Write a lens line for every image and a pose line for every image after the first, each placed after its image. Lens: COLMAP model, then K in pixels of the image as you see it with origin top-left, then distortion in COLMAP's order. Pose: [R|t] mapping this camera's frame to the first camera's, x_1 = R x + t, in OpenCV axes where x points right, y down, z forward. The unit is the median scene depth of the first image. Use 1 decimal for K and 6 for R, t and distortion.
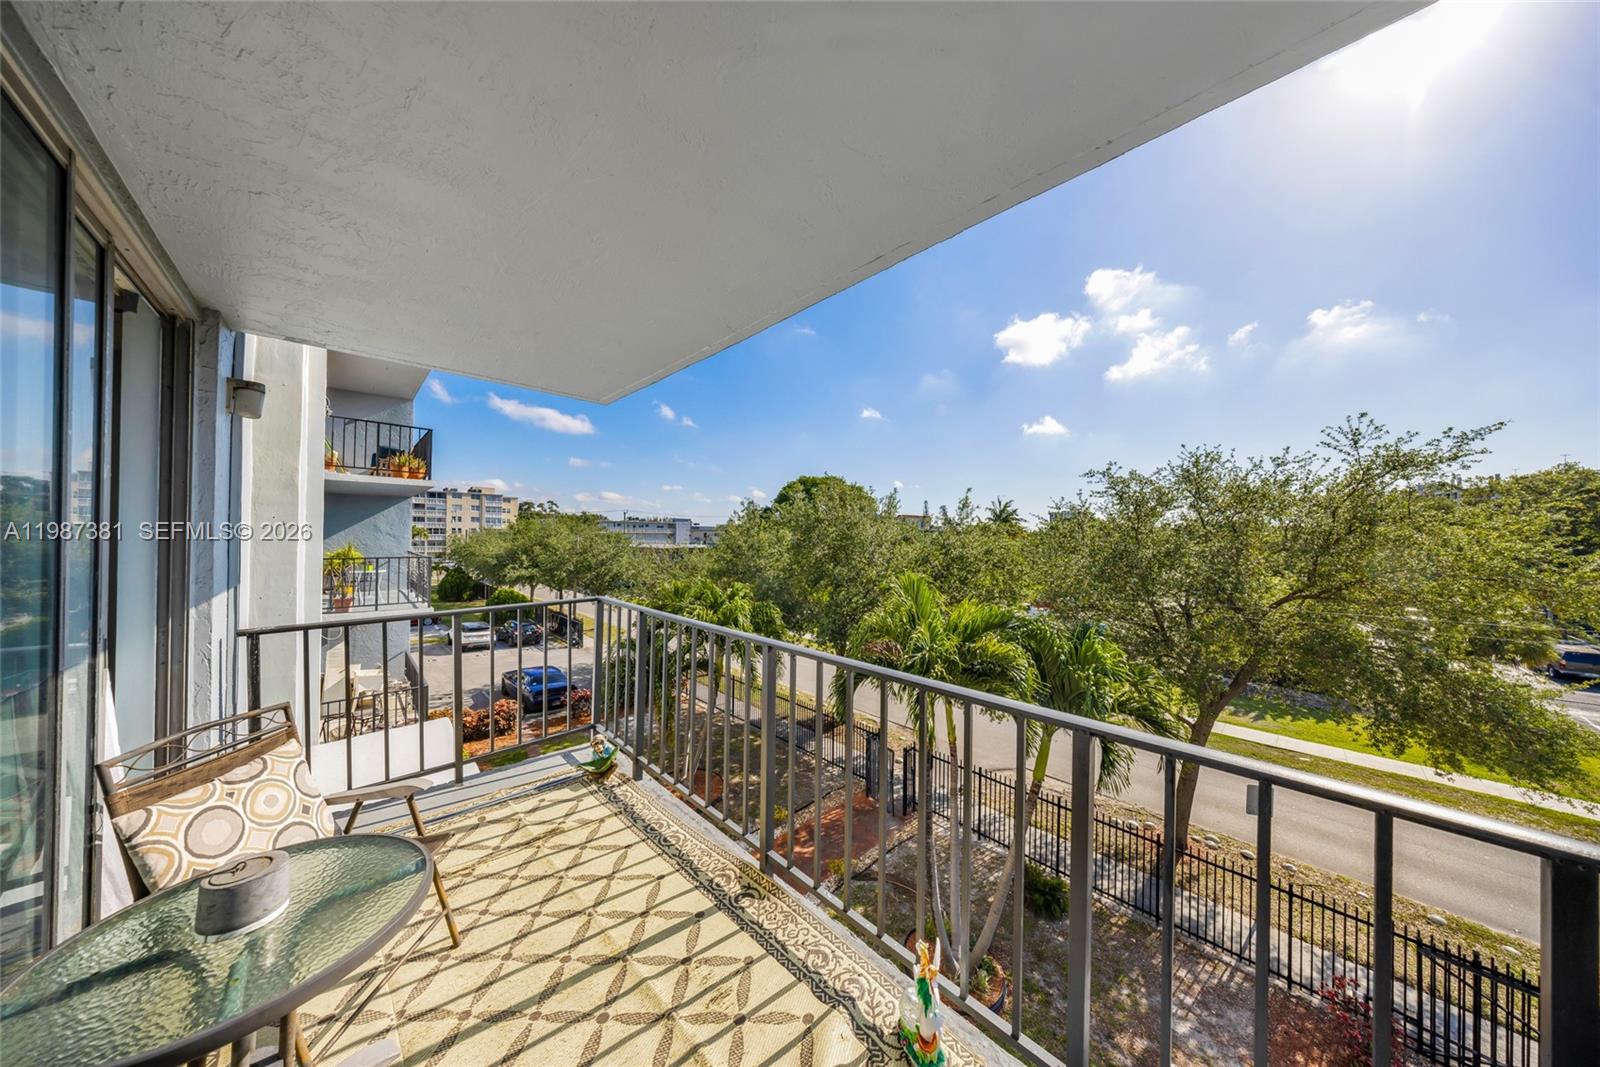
lens RADIAL K [[477.7, 0, 795.3], [0, 477.7, 518.7], [0, 0, 1]] dist [-0.002999, 0.000024]
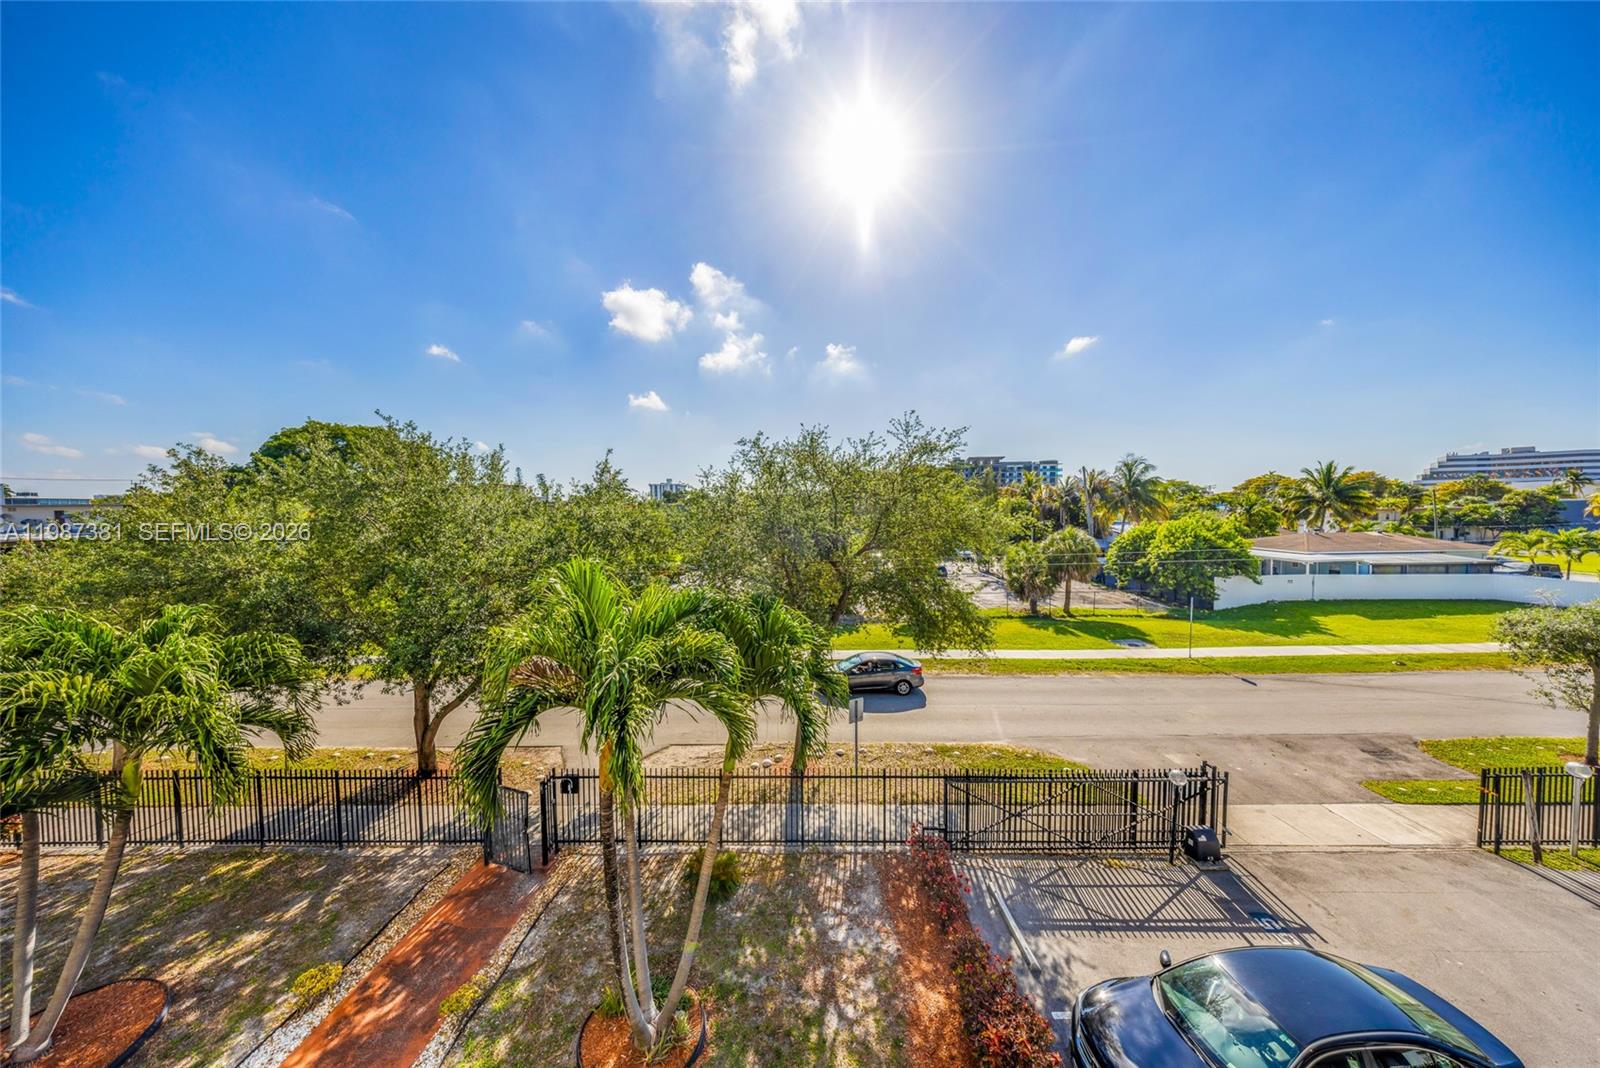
lens RADIAL K [[488.2, 0, 805.5], [0, 488.2, 532.6], [0, 0, 1]] dist [-0.003920, -0.000078]
pose [[0.697229, -0.049865, 0.715112, -0.022839], [-0.008301, 0.996949, 0.077611, 0.017069], [-0.716801, -0.060049, 0.694688, 0.223664]]
